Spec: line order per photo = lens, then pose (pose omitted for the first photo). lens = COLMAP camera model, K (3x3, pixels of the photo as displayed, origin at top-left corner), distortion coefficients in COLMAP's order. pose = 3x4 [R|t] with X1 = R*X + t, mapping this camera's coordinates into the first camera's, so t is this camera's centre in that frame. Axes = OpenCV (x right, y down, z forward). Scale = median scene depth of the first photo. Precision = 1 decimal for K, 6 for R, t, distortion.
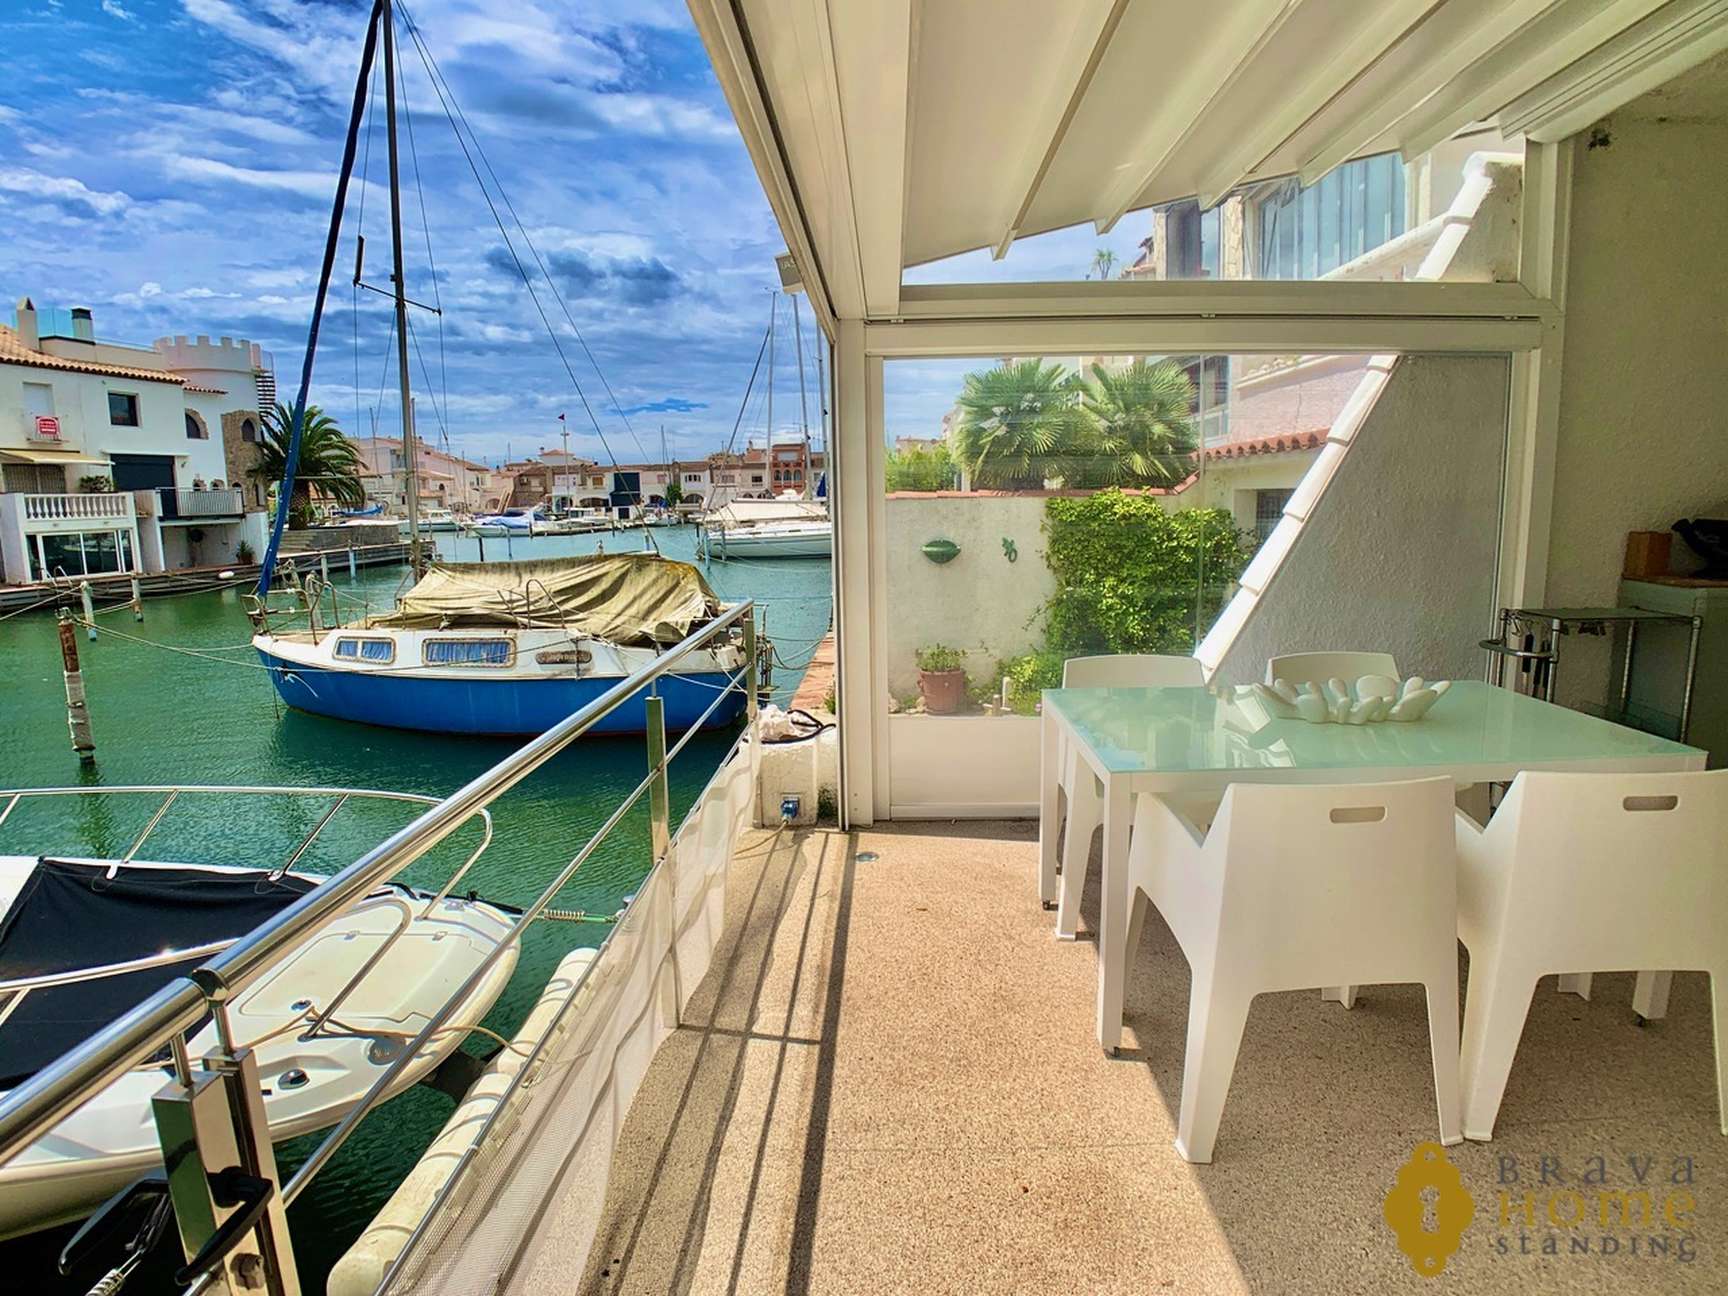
lens RADIAL K [[897.1, 0, 856.8], [0, 897.1, 627.9], [0, 0, 1]] dist [-0.096189, 0.016838]
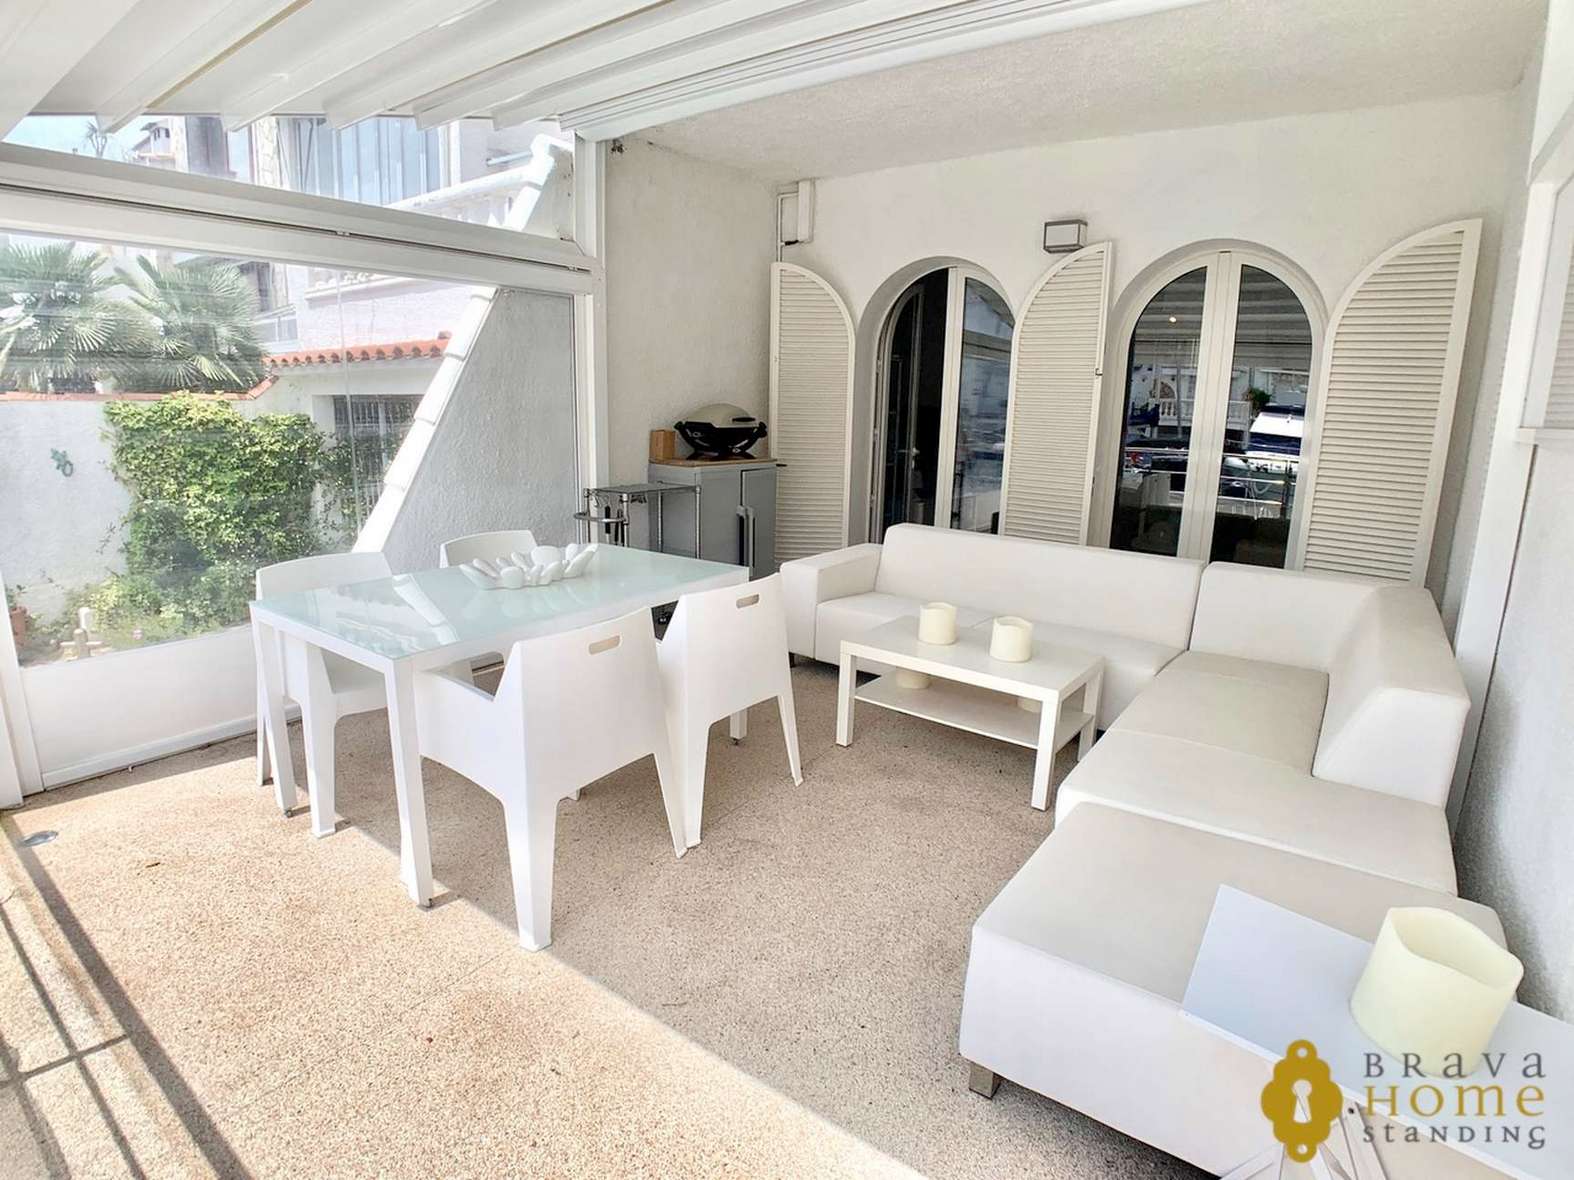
lens RADIAL K [[817.2, 0, 780.4], [0, 817.2, 571.7], [0, 0, 1]] dist [-0.096189, 0.016838]
pose [[0.549577, -0.137848, 0.823992, -0.064079], [0.085699, 0.990393, 0.108527, -0.002370], [-0.831036, 0.010971, 0.556110, 0.014246]]
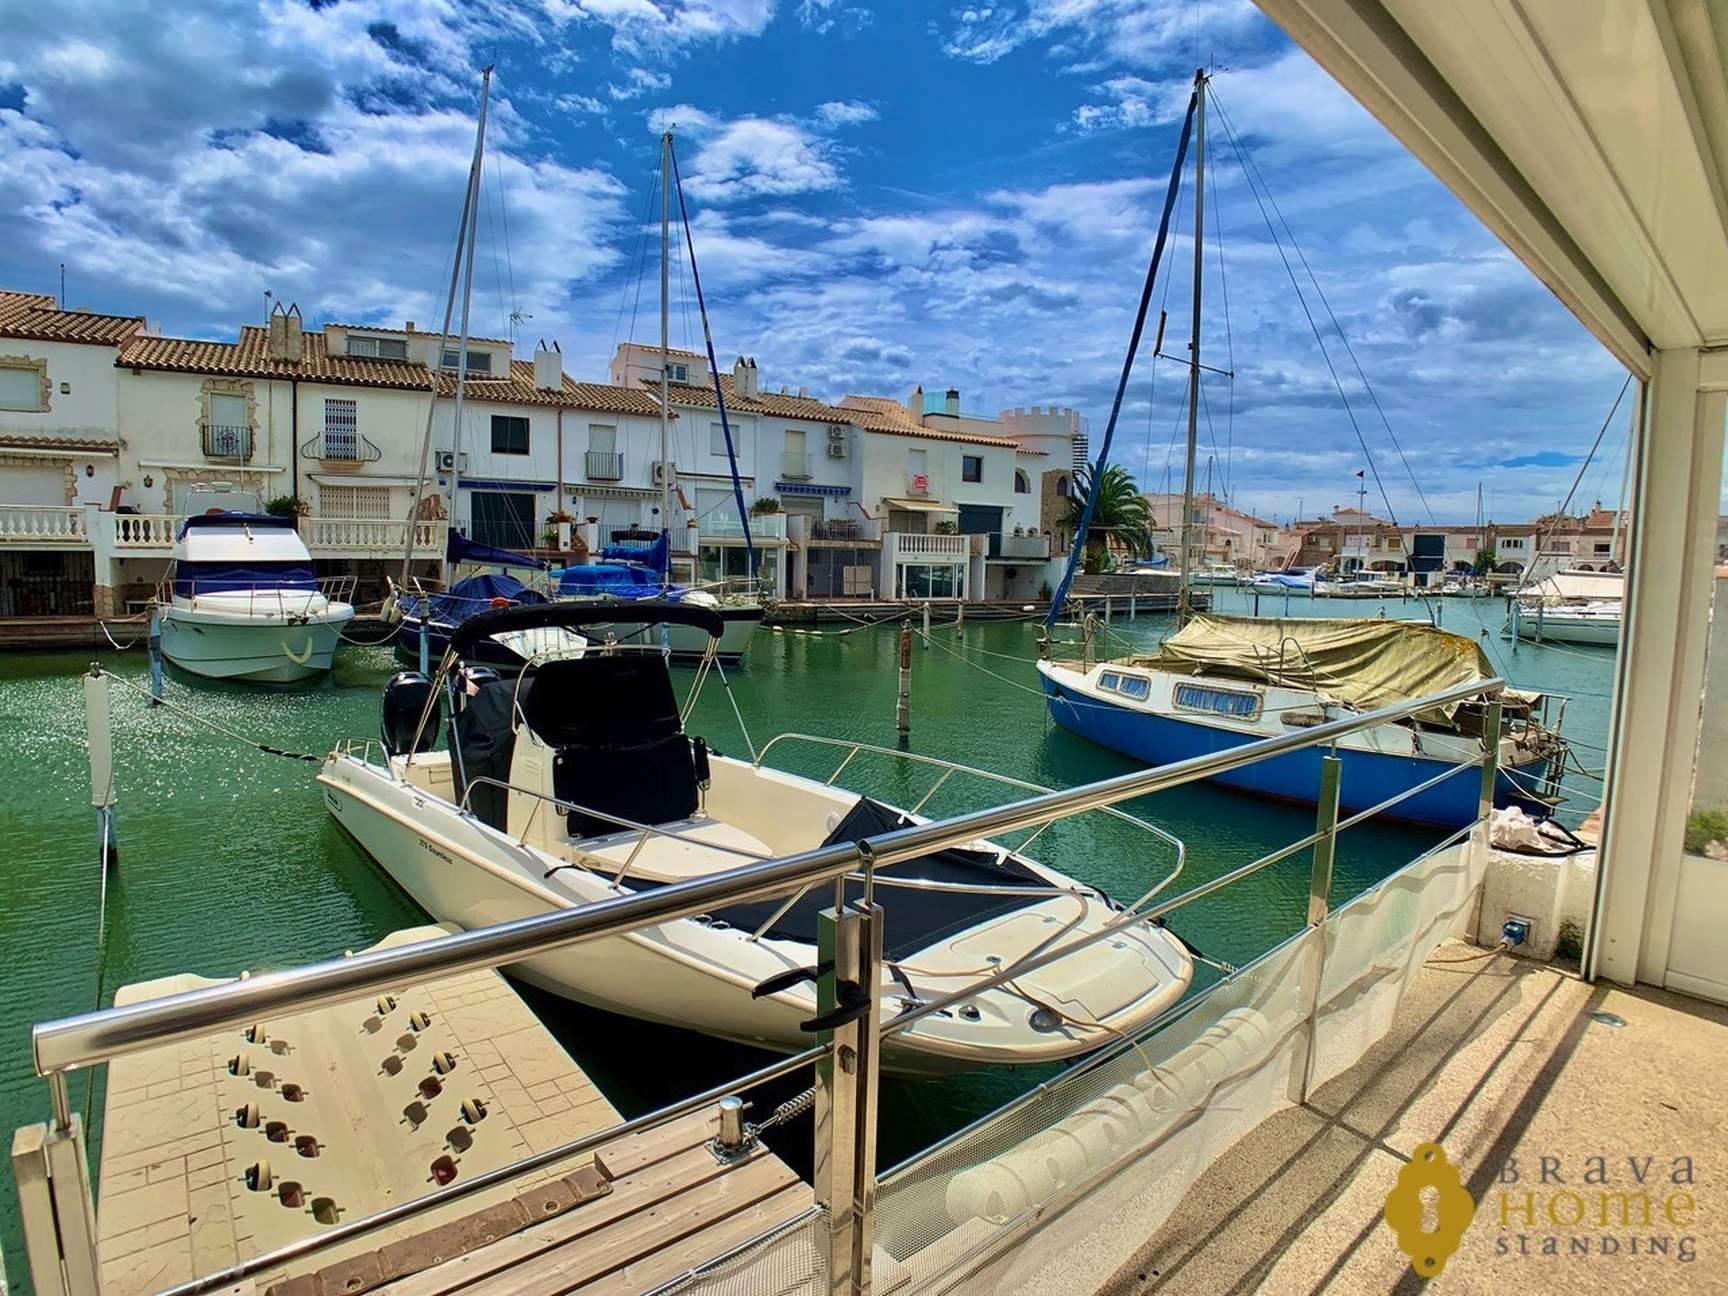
lens RADIAL K [[887.3, 0, 858.6], [0, 887.3, 644.5], [0, 0, 1]] dist [-0.062212, 0.000320]
pose [[0.672612, 0.106232, -0.732331, 0.029112], [-0.138443, 0.990233, 0.016490, 0.002638], [0.726930, 0.090295, 0.680750, -0.009757]]
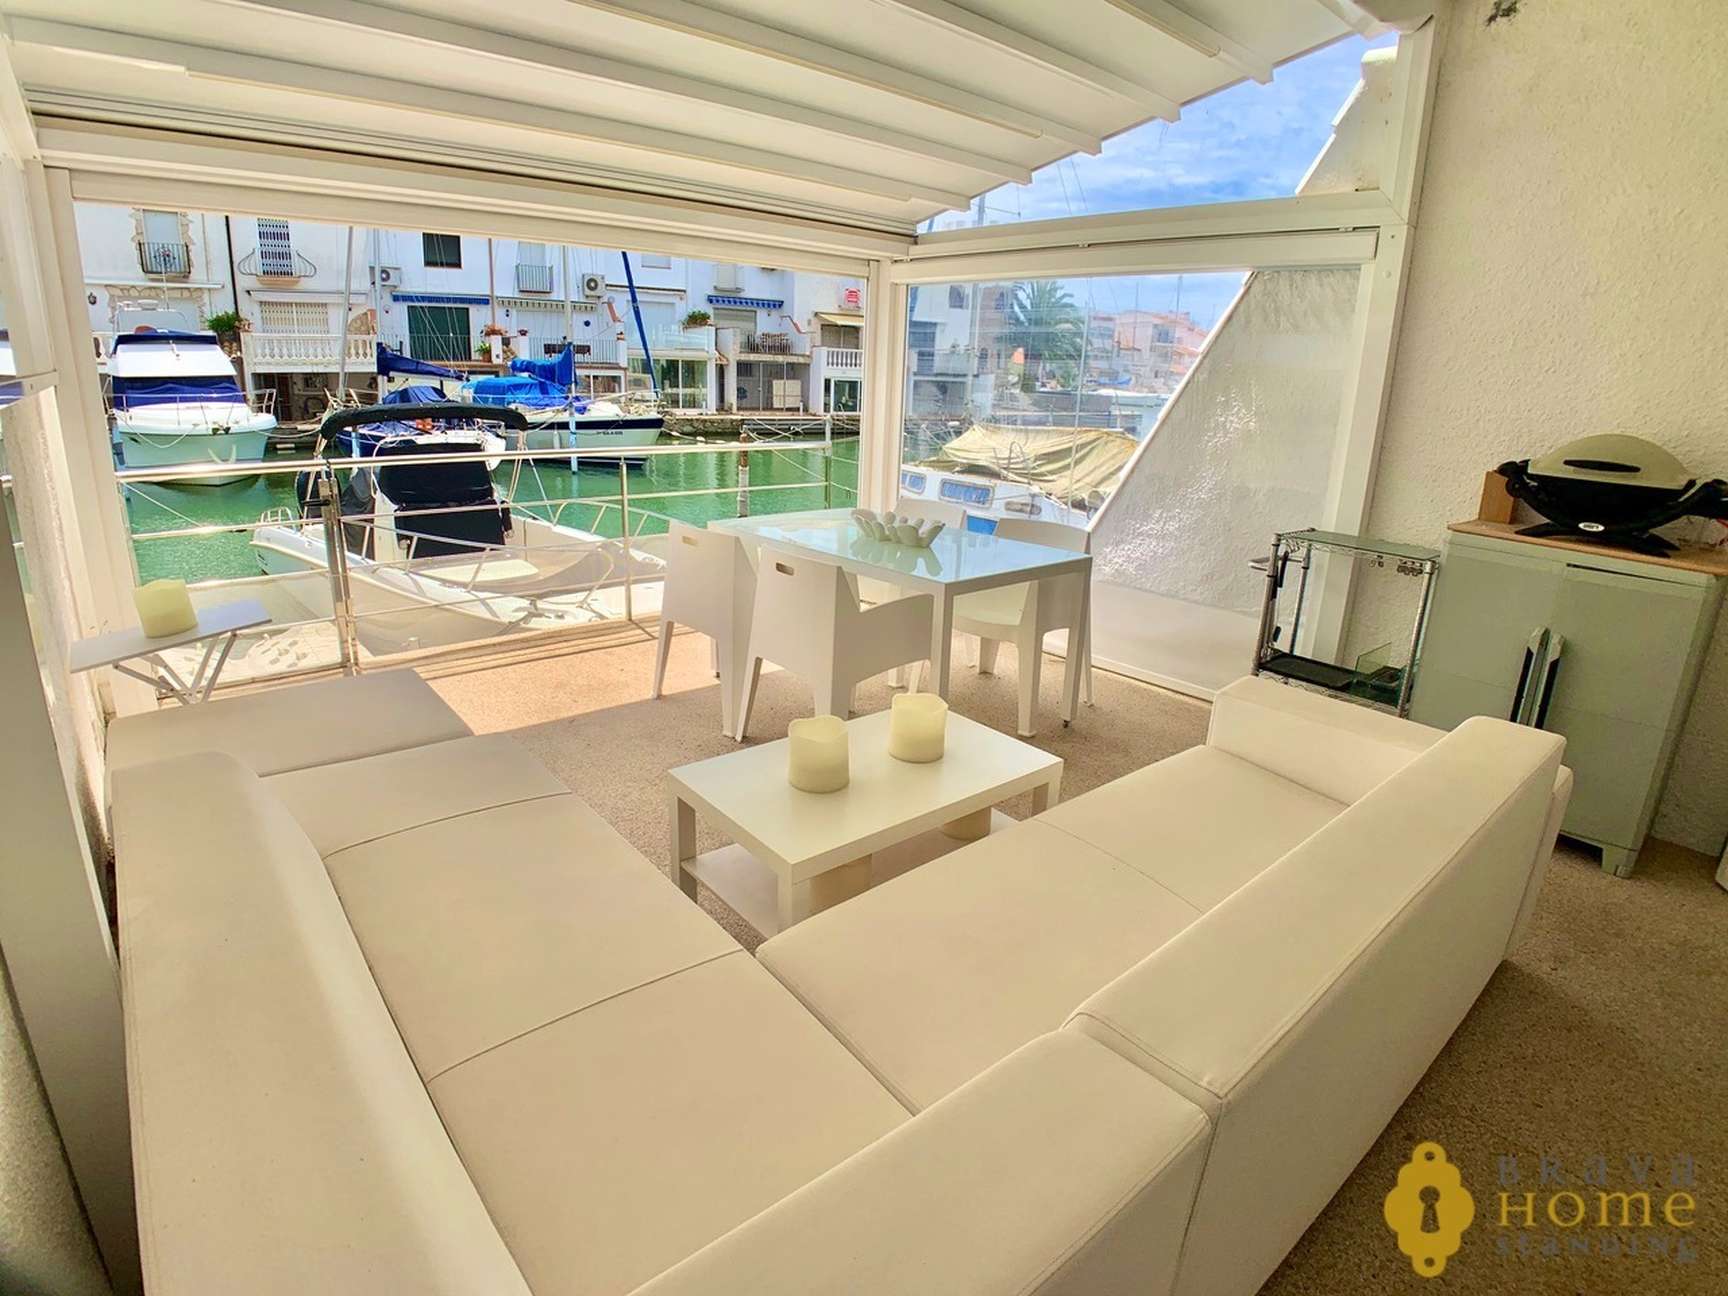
lens RADIAL K [[897.1, 0, 856.8], [0, 897.1, 627.9], [0, 0, 1]] dist [-0.096189, 0.016838]
pose [[0.688012, 0.243775, -0.683530, 0.462473], [-0.152367, 0.969422, 0.192369, -0.010215], [0.709523, -0.028205, 0.704117, -0.042523]]
